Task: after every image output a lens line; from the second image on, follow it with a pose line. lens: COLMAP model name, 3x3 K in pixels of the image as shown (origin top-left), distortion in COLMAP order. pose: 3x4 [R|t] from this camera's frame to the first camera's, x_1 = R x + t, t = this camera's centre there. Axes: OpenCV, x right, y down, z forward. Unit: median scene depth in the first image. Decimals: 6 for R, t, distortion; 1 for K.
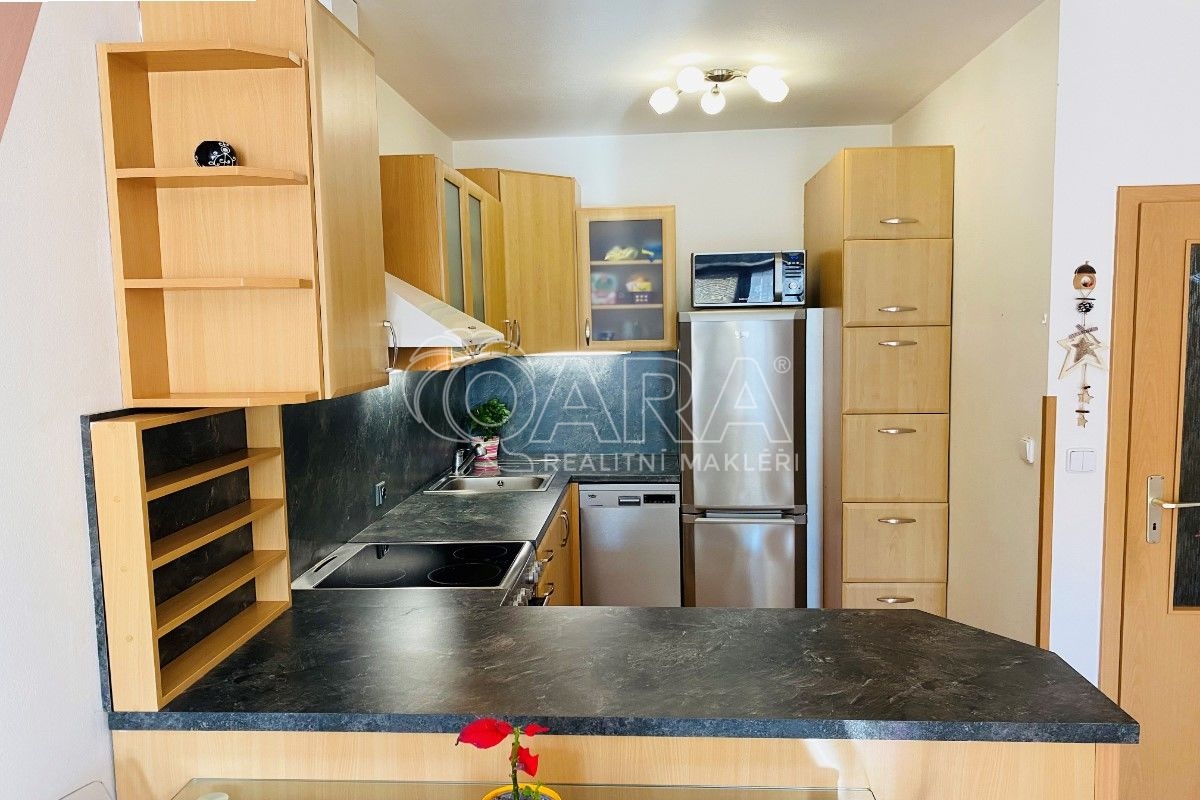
lens RADIAL K [[927.9, 0, 588.2], [0, 927.9, 422.2], [0, 0, 1]] dist [0.033719, -0.040571]
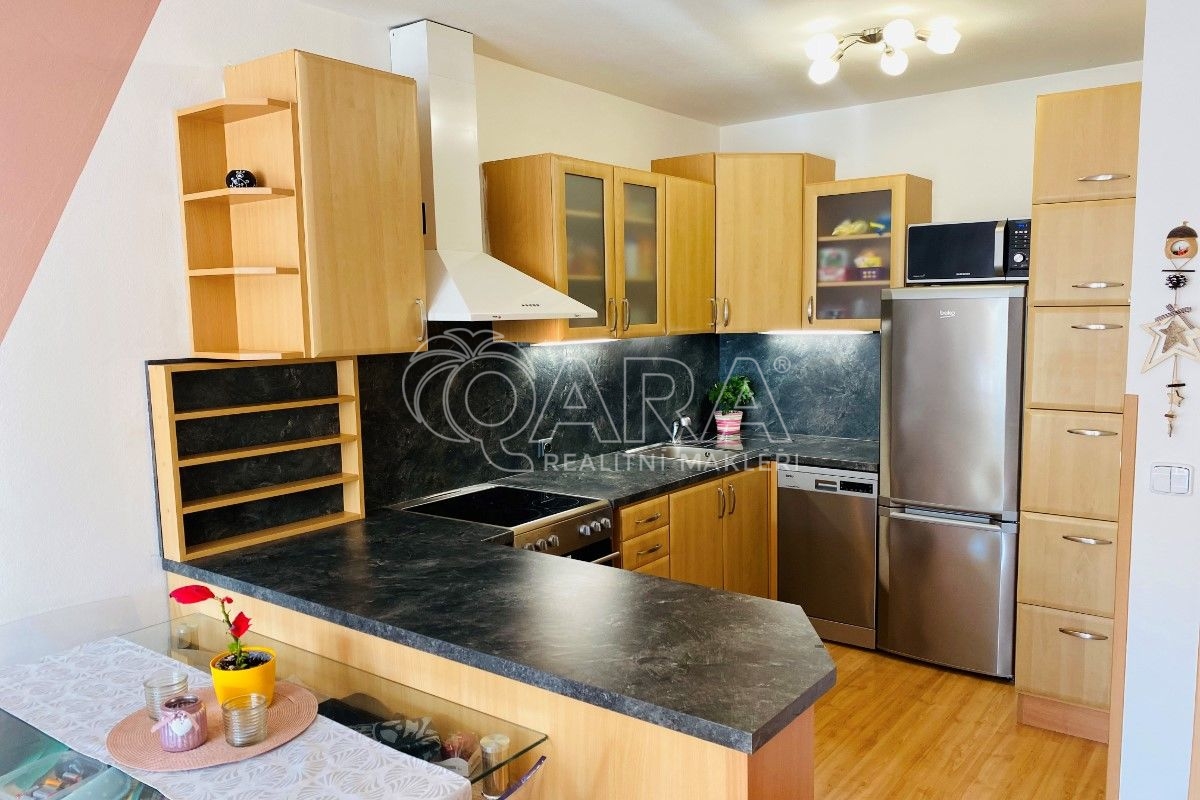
lens RADIAL K [[927.9, 0, 584.9], [0, 927.9, 423.3], [0, 0, 1]] dist [0.033719, -0.040571]
pose [[0.829108, 0.075567, -0.553958, 0.556078], [-0.061880, 0.997139, 0.043406, -0.009101], [0.555653, -0.001710, 0.831412, 0.080611]]
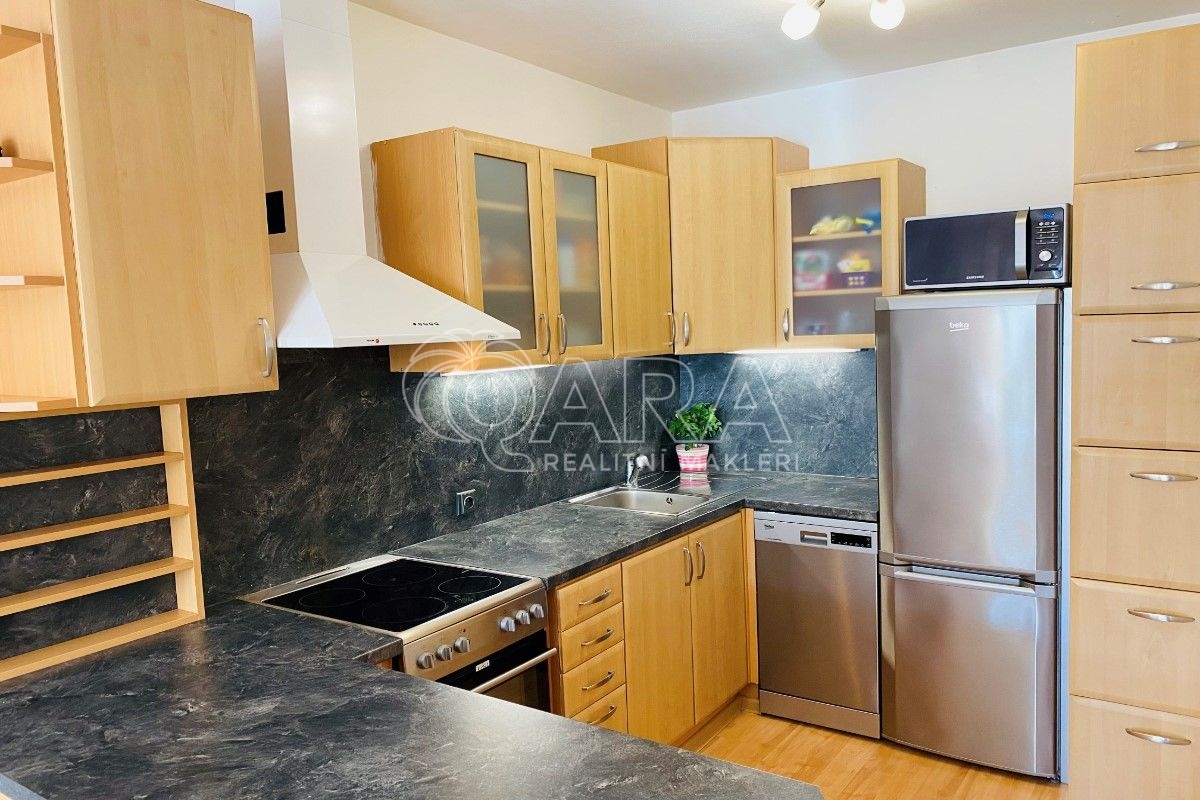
lens RADIAL K [[927.9, 0, 590.7], [0, 927.9, 409.0], [0, 0, 1]] dist [0.033719, -0.040571]
pose [[0.855916, 0.037560, -0.515748, 0.432741], [-0.039742, 0.999187, 0.006813, -0.033765], [0.515585, 0.014666, 0.856713, 0.332034]]
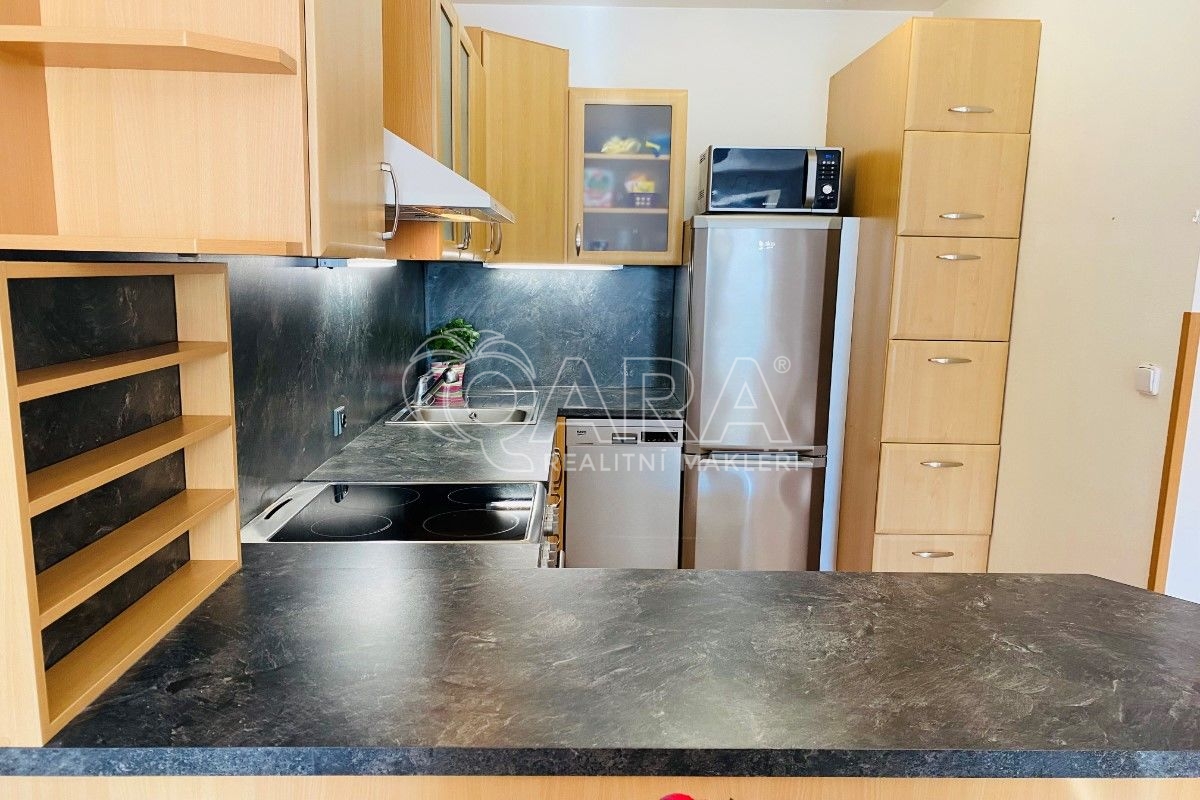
lens RADIAL K [[927.9, 0, 596.3], [0, 927.9, 420.9], [0, 0, 1]] dist [0.033719, -0.040571]
pose [[0.994689, 0.017993, 0.101341, -0.106010], [-0.023512, 0.998289, 0.053540, 0.035630], [-0.100205, -0.055638, 0.993410, 0.234824]]
